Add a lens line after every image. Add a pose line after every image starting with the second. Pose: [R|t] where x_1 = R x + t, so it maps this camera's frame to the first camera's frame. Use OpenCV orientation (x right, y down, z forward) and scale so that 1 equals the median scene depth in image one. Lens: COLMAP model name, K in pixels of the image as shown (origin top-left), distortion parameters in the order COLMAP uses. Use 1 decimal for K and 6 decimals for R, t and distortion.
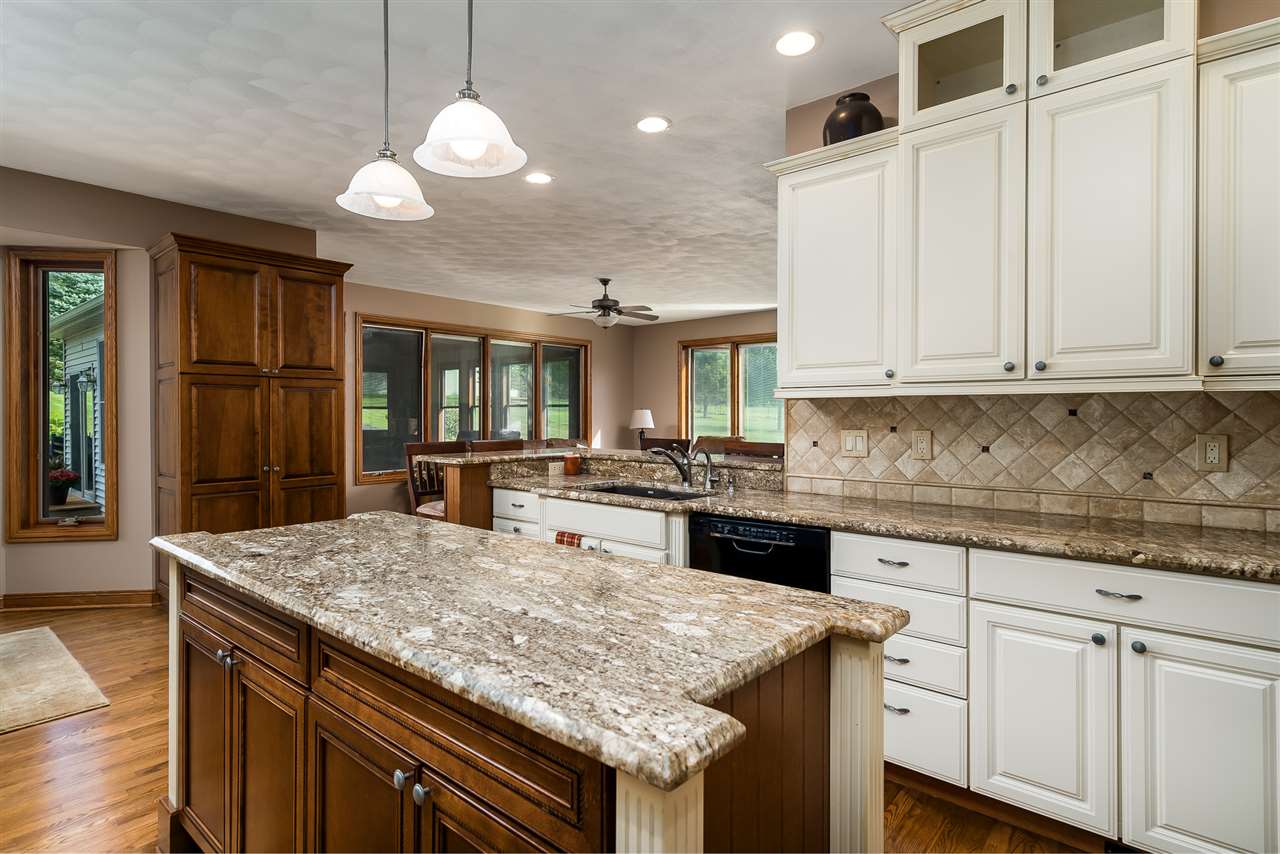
lens RADIAL K [[660.1, 0, 635.3], [0, 660.1, 419.0], [0, 0, 1]] dist [0.000631, 0.001074]
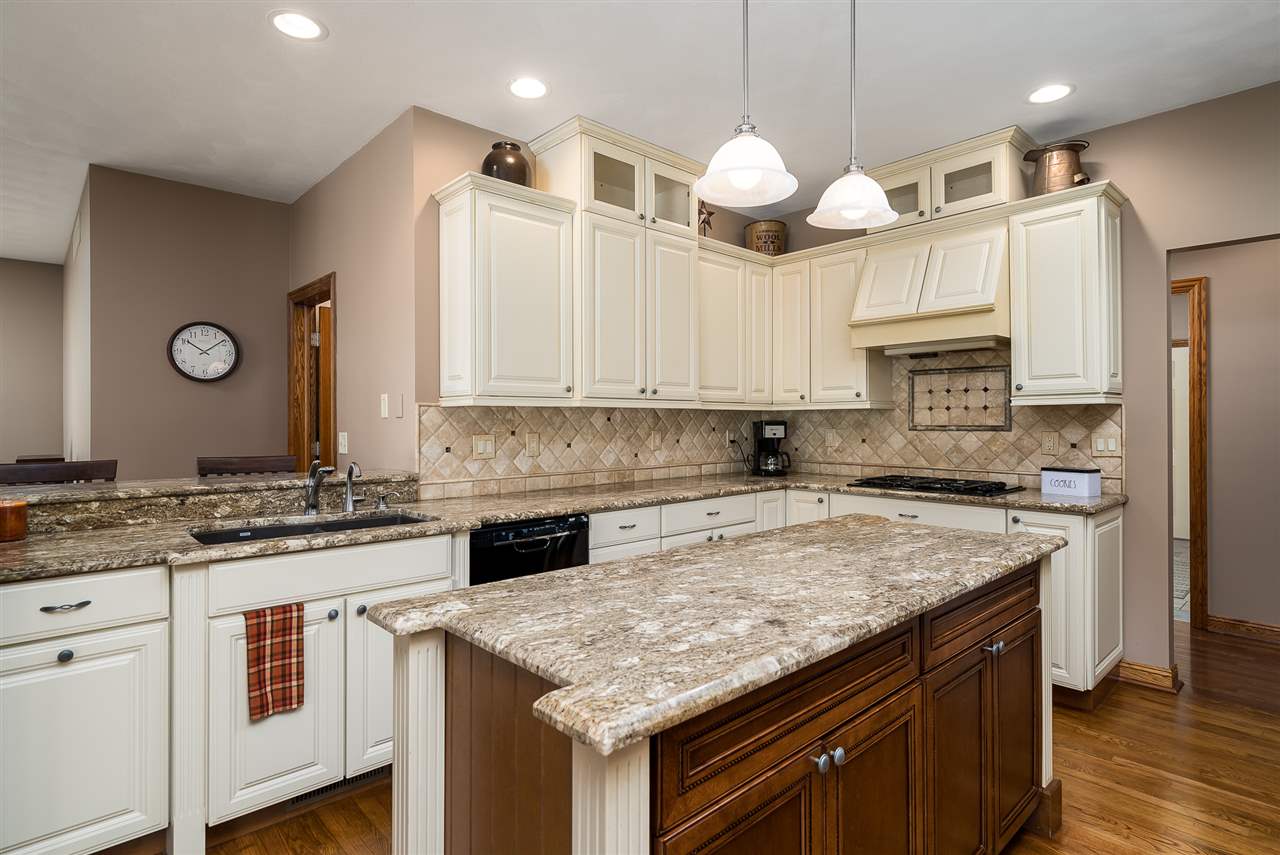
lens RADIAL K [[660.1, 0, 635.3], [0, 660.1, 419.5], [0, 0, 1]] dist [0.000631, 0.001074]
pose [[0.111055, -0.001328, 0.993813, -0.848219], [0.008589, 0.999963, 0.000376, -0.008376], [-0.993777, 0.008494, 0.111063, 0.703755]]
